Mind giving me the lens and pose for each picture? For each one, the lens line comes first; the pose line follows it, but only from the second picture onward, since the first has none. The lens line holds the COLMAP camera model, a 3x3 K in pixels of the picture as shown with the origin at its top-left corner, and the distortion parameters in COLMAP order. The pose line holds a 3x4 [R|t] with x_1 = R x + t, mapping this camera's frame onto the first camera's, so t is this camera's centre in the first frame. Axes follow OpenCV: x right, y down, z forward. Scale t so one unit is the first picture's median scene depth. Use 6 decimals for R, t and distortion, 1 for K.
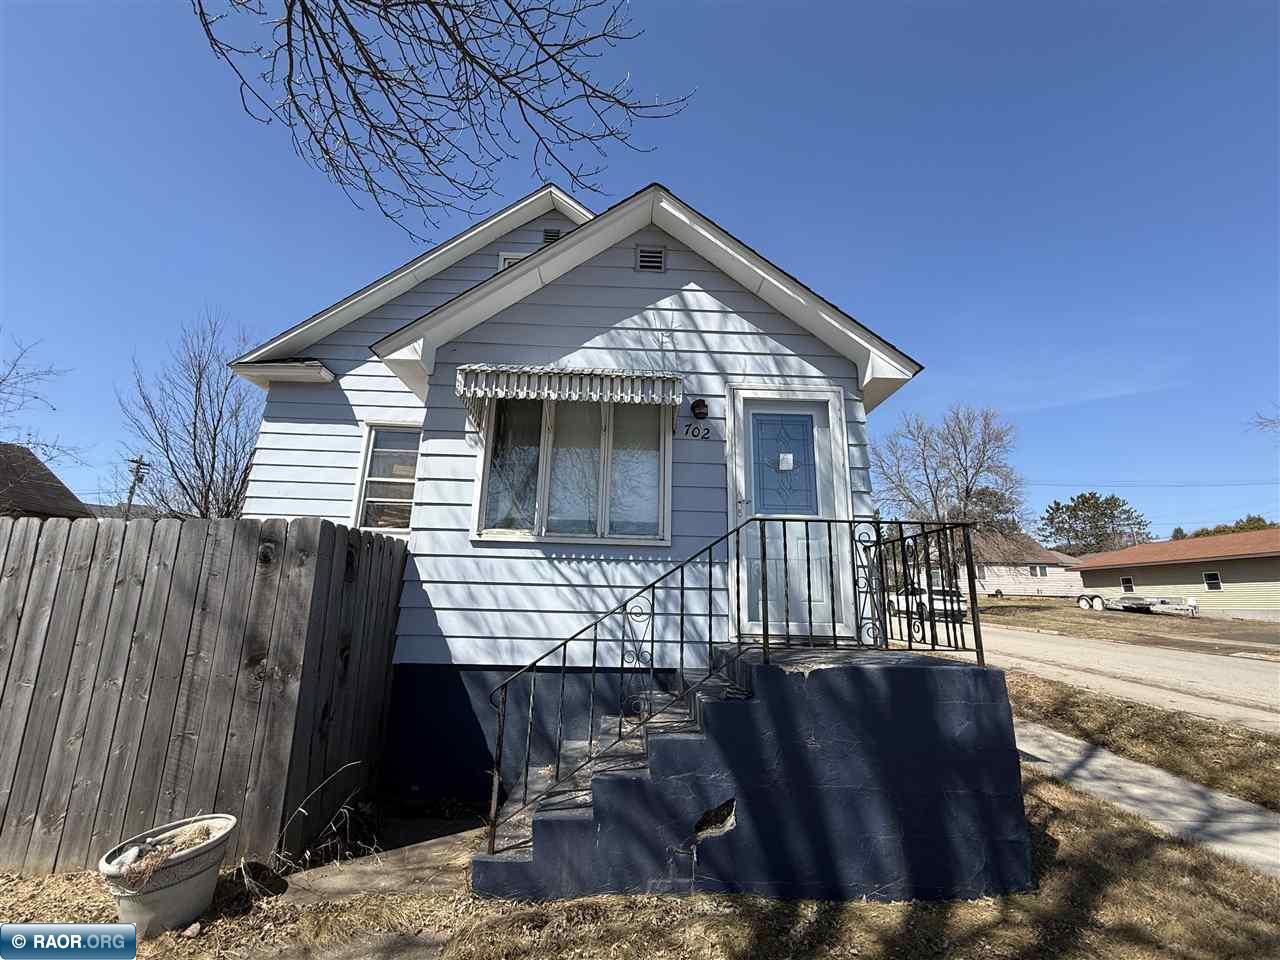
lens RADIAL K [[515.5, 0, 646.7], [0, 515.5, 479.6], [0, 0, 1]] dist [0.002992, -0.000071]
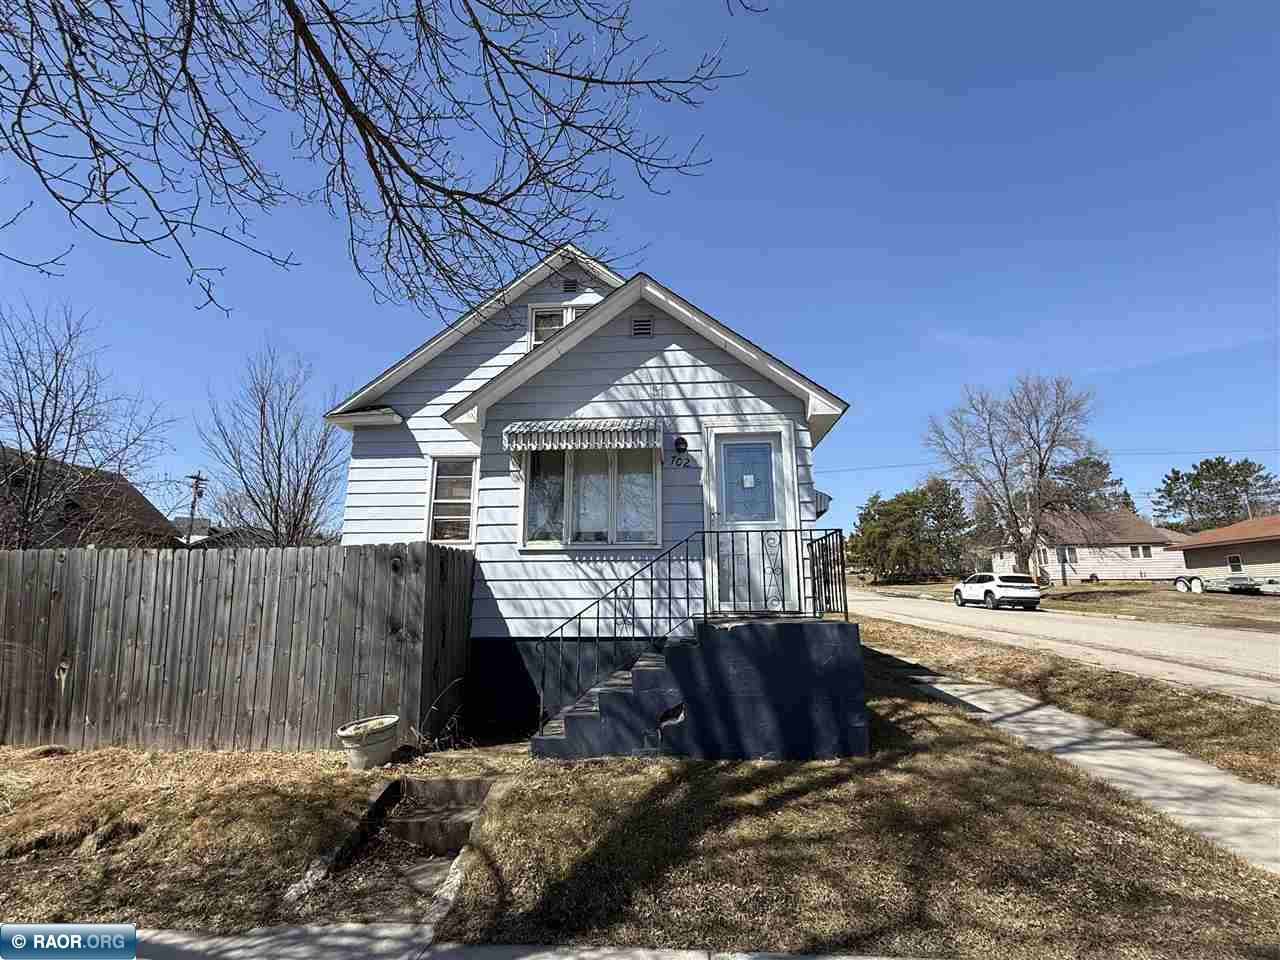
lens RADIAL K [[565.4, 0, 647.3], [0, 565.4, 477.1], [0, 0, 1]] dist [0.001227, -0.000194]
pose [[0.994610, -0.048051, -0.091880, 0.148485], [0.049635, 0.998654, 0.015035, -0.080747], [0.091034, -0.019514, 0.995657, -0.464102]]
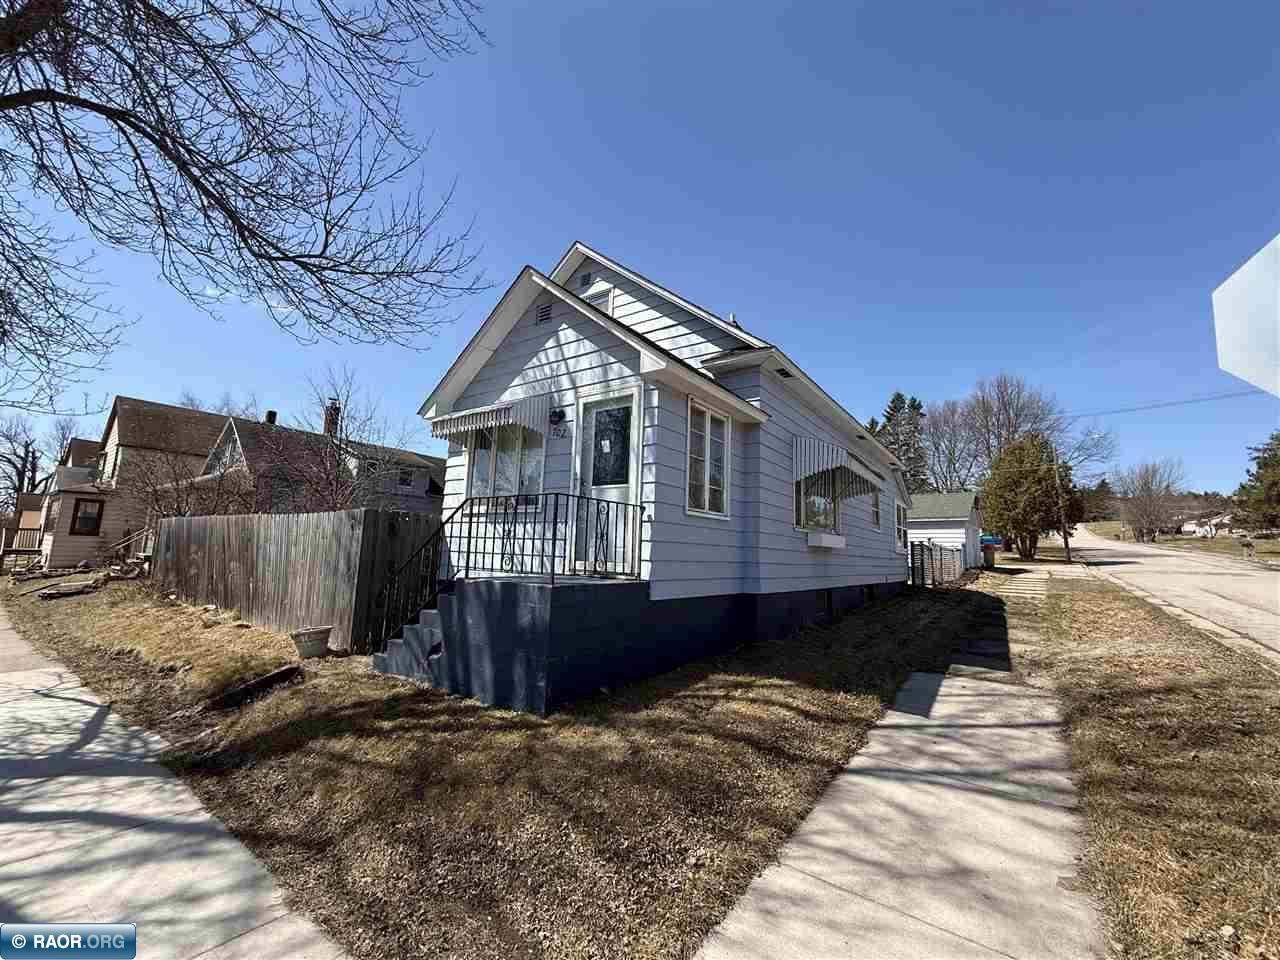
lens RADIAL K [[515.5, 0, 641.4], [0, 515.5, 475.5], [0, 0, 1]] dist [0.002992, -0.000071]
pose [[0.794553, -0.083216, -0.601466, 1.161269], [0.124651, 0.991821, 0.027444, 0.015386], [0.594262, -0.096779, 0.798427, -0.032796]]
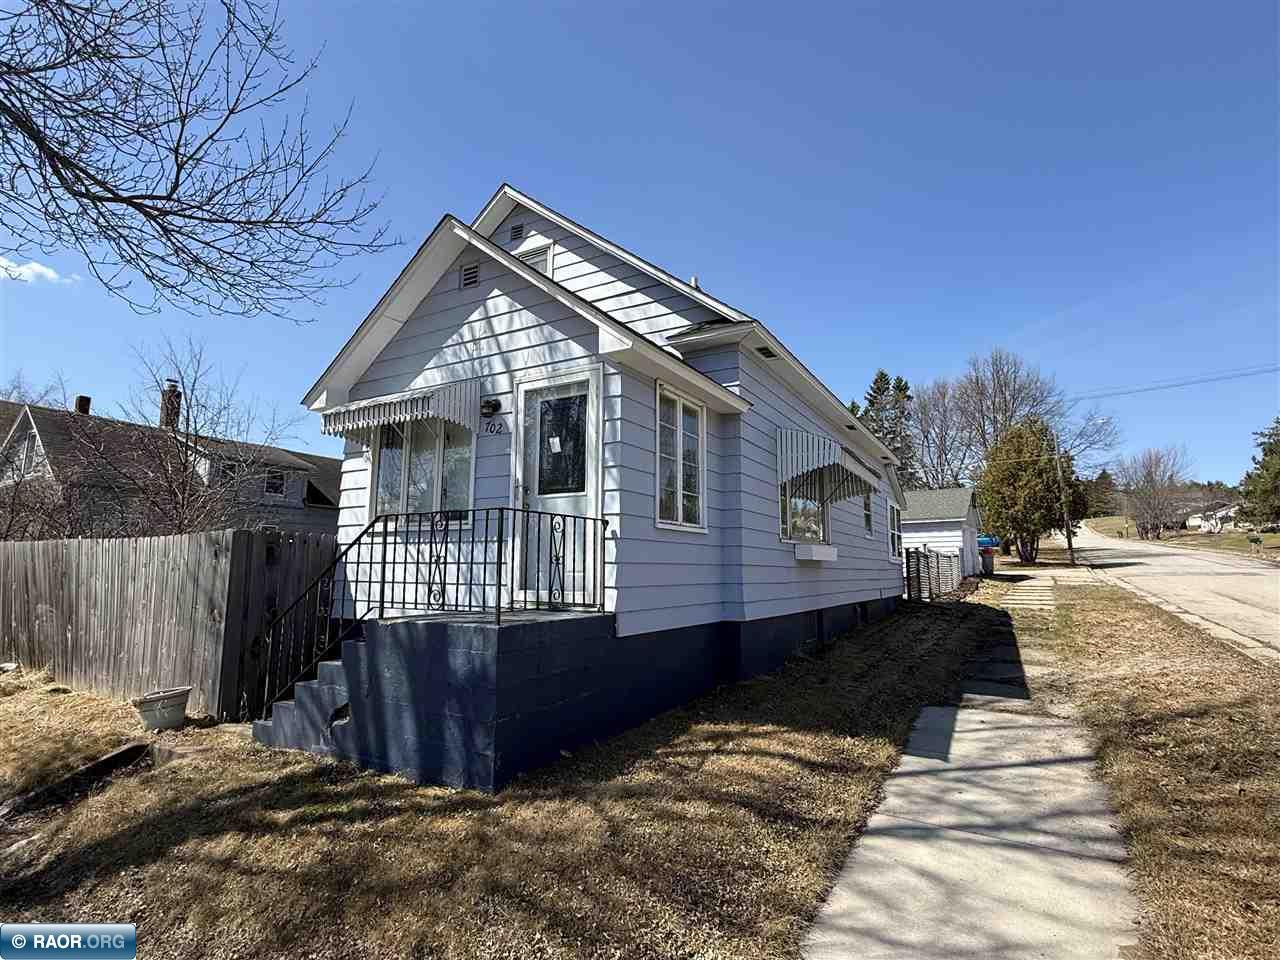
lens RADIAL K [[633.7, 0, 644.1], [0, 633.7, 476.3], [0, 0, 1]] dist [0.002676, -0.000158]
pose [[0.849468, -0.094627, -0.519086, 1.122849], [0.137817, 0.989427, 0.045165, -0.003433], [0.509324, -0.109905, 0.853528, -0.043781]]
